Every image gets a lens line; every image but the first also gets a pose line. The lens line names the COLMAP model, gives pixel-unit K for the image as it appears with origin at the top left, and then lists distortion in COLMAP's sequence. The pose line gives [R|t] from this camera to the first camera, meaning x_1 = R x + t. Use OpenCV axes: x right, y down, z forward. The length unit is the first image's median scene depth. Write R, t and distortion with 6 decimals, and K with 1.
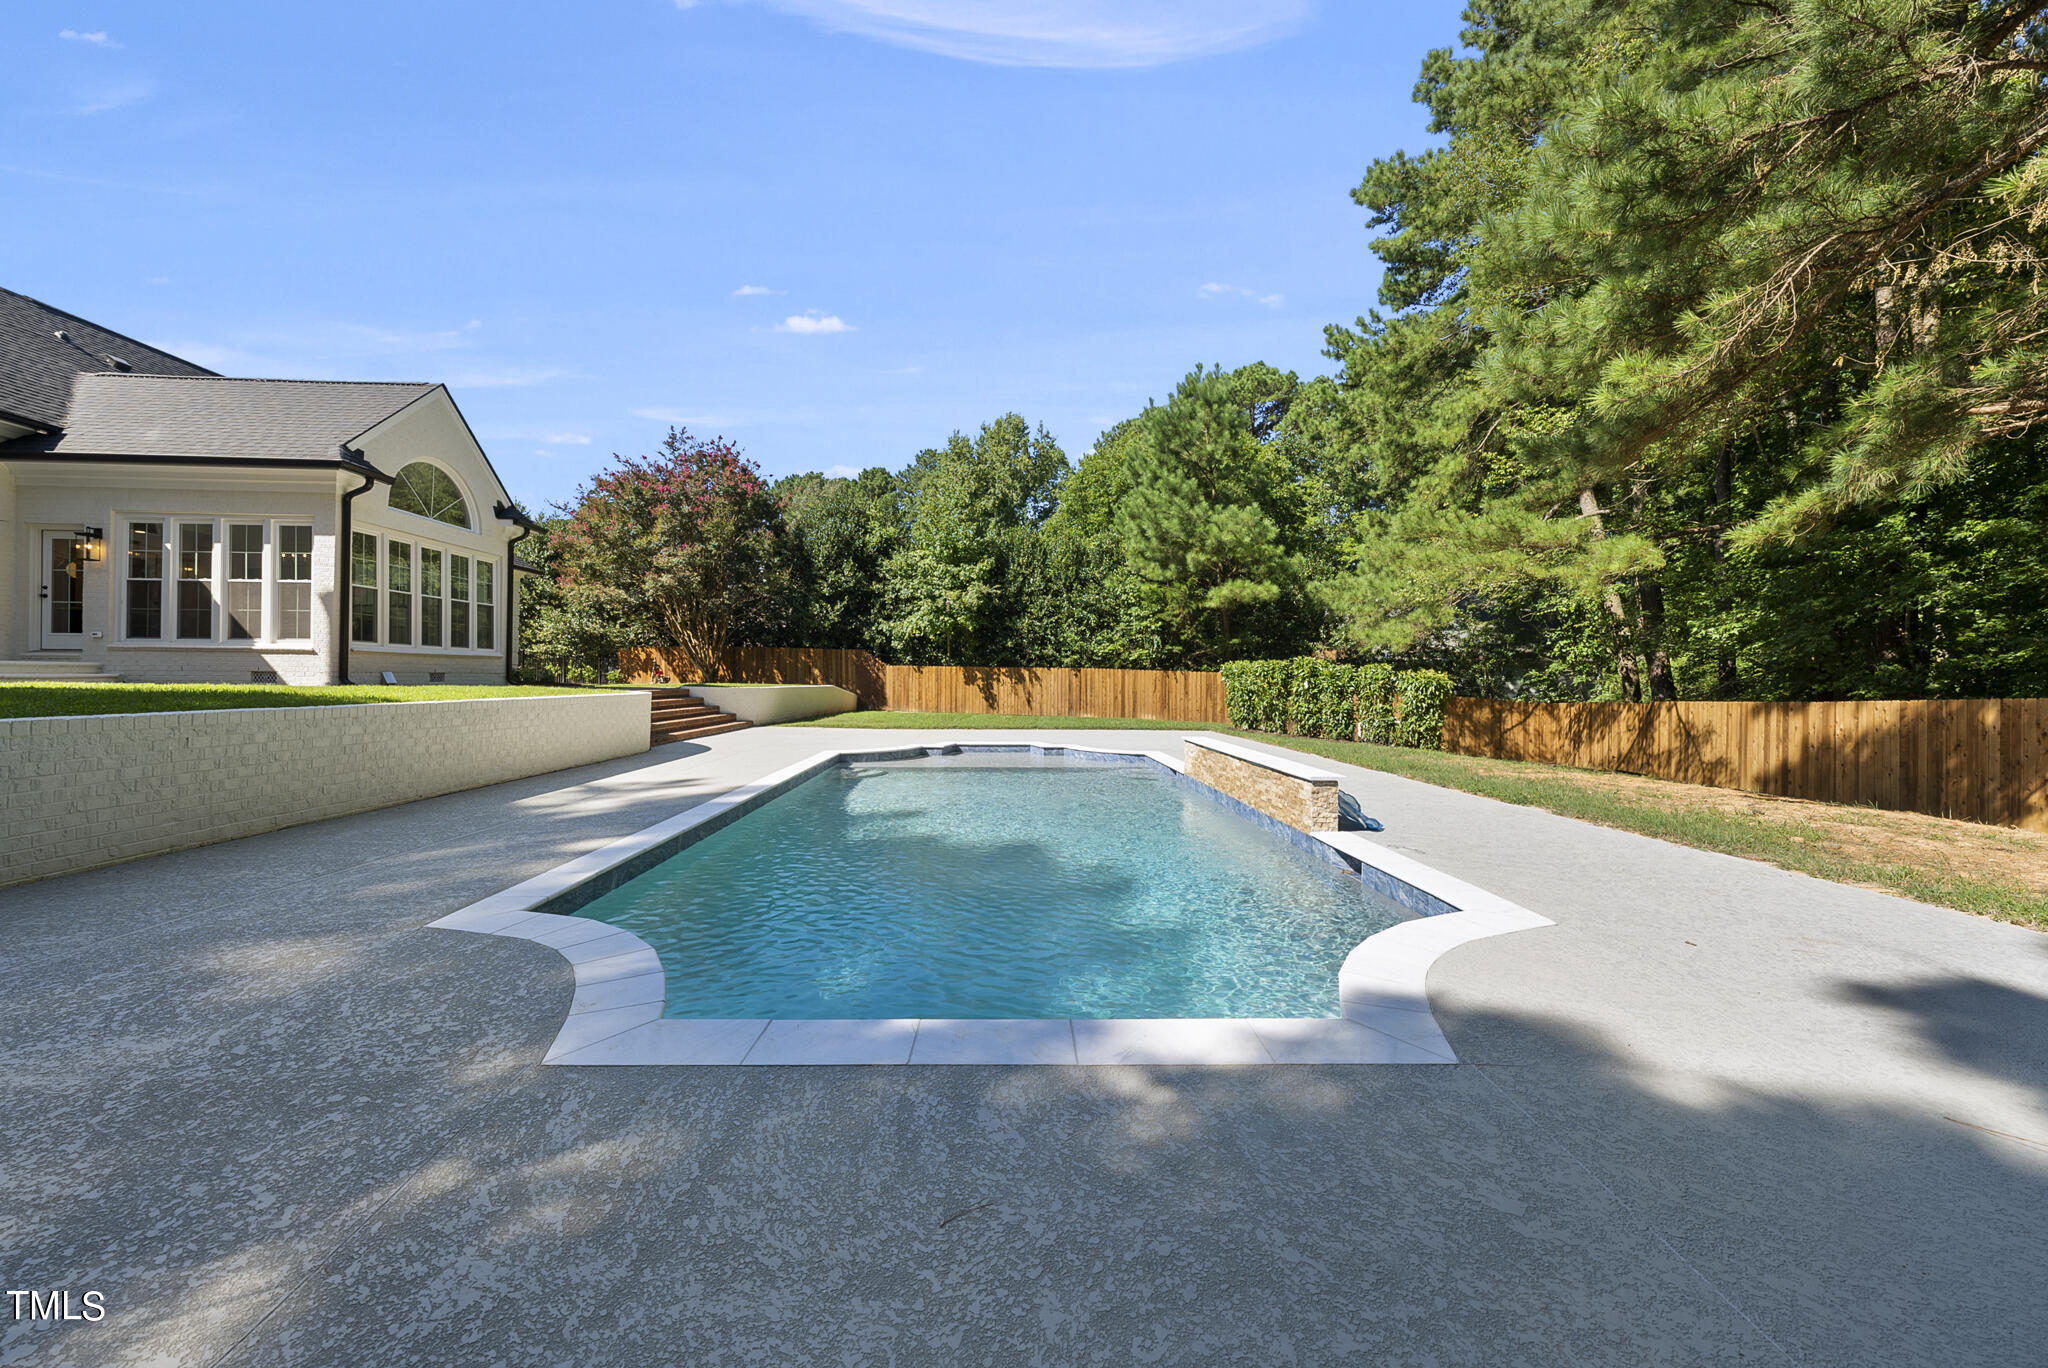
lens RADIAL K [[734.1, 0, 1031.3], [0, 734.1, 676.7], [0, 0, 1]] dist [-0.000153, 0.000335]
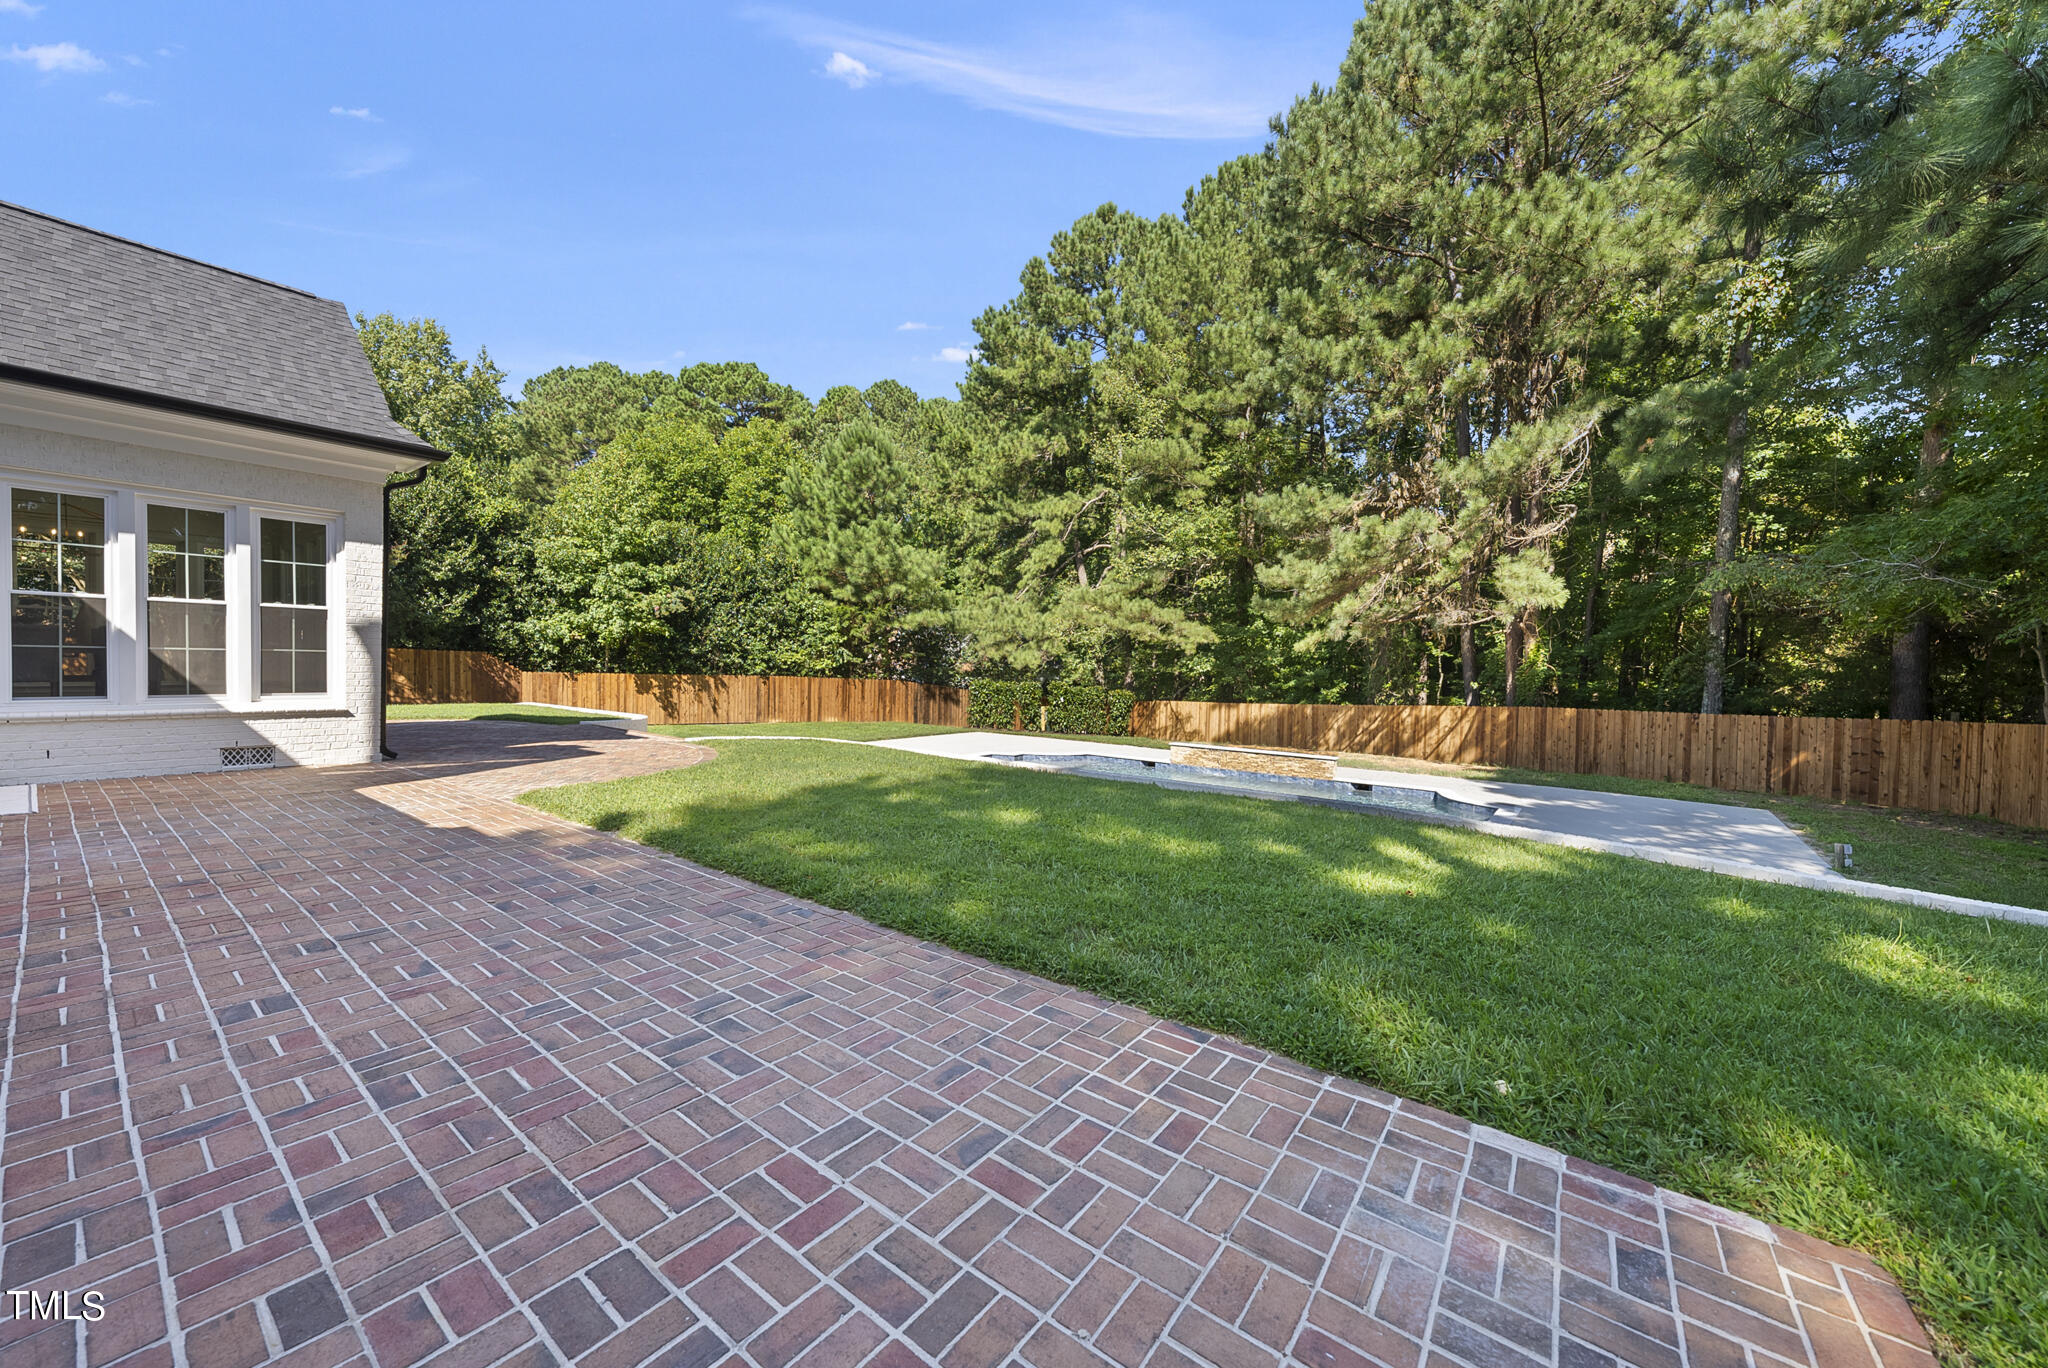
lens RADIAL K [[734.1, 0, 1040.8], [0, 734.1, 684.1], [0, 0, 1]] dist [-0.000153, 0.000335]
pose [[0.633236, -0.015830, 0.773797, -0.752415], [-0.017382, 0.999248, 0.034666, -0.065203], [-0.773763, -0.035401, 0.632485, 0.044201]]
